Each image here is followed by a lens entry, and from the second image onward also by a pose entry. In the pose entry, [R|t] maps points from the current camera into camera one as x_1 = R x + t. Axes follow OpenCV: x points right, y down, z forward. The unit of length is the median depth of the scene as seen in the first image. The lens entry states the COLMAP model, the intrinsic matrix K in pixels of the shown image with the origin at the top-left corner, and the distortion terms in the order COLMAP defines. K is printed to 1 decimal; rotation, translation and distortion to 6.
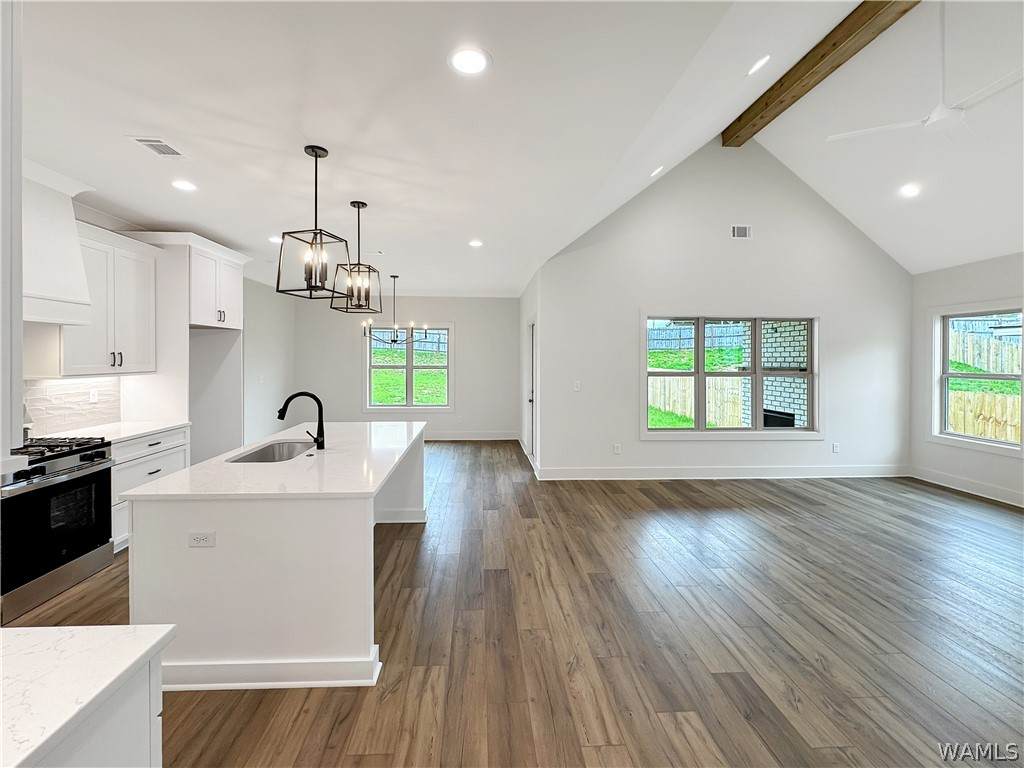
lens RADIAL K [[462.9, 0, 483.4], [0, 462.9, 357.8], [0, 0, 1]] dist [0.003100, 0.000069]
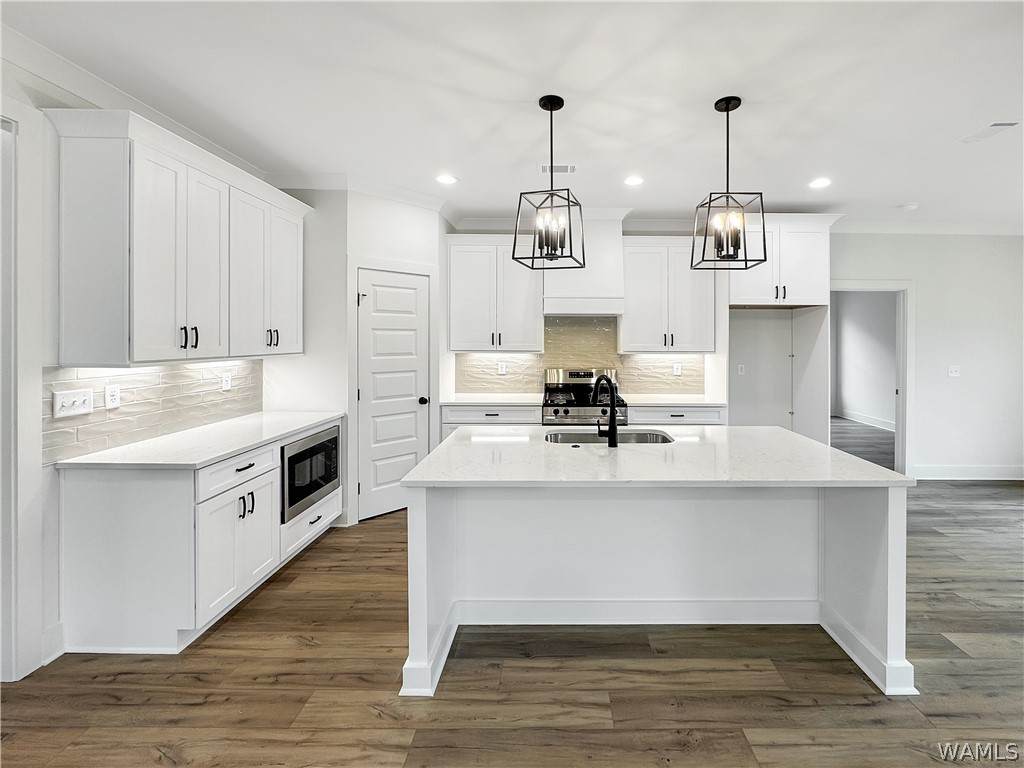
lens RADIAL K [[420.3, 0, 542.7], [0, 420.3, 342.5], [0, 0, 1]] dist [0.001466, -0.000125]
pose [[-0.013371, 0.004517, -0.999900, 0.327377], [-0.007623, 0.999960, 0.004620, 0.008022], [0.999882, 0.007684, -0.013337, 0.727030]]
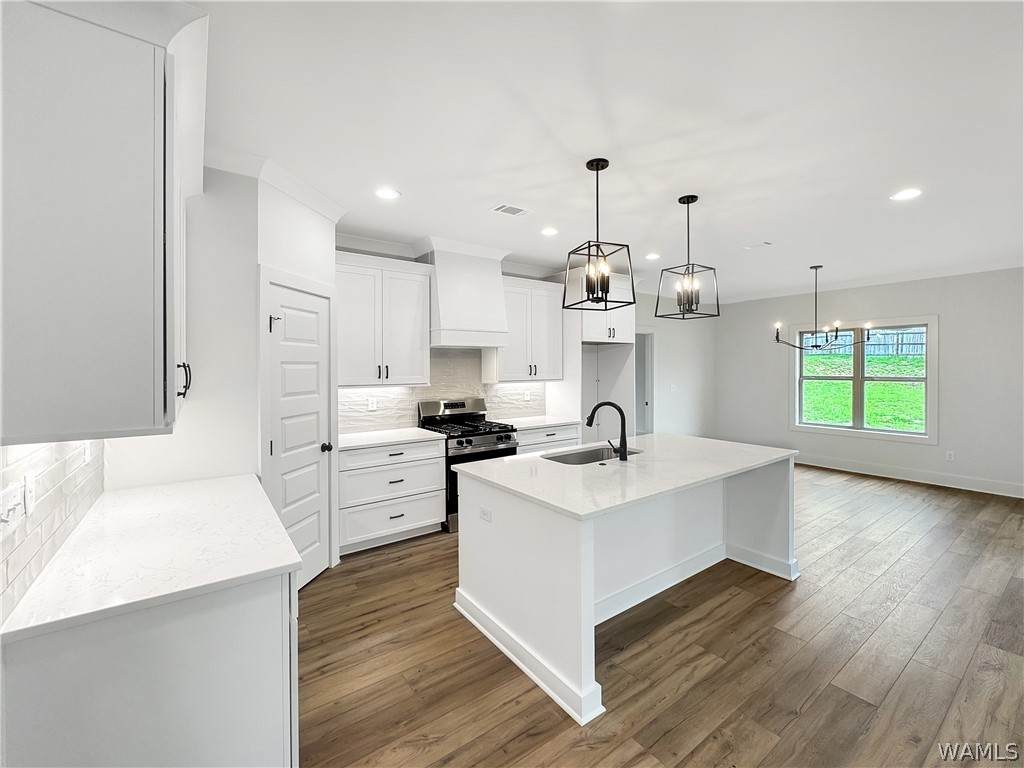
lens RADIAL K [[420.3, 0, 490.4], [0, 420.3, 368.8], [0, 0, 1]] dist [0.001466, -0.000125]
pose [[0.553635, -0.004892, -0.832745, 0.205424], [0.007080, 0.999974, -0.001167, -0.000049], [0.832729, -0.005249, 0.553656, 0.222769]]
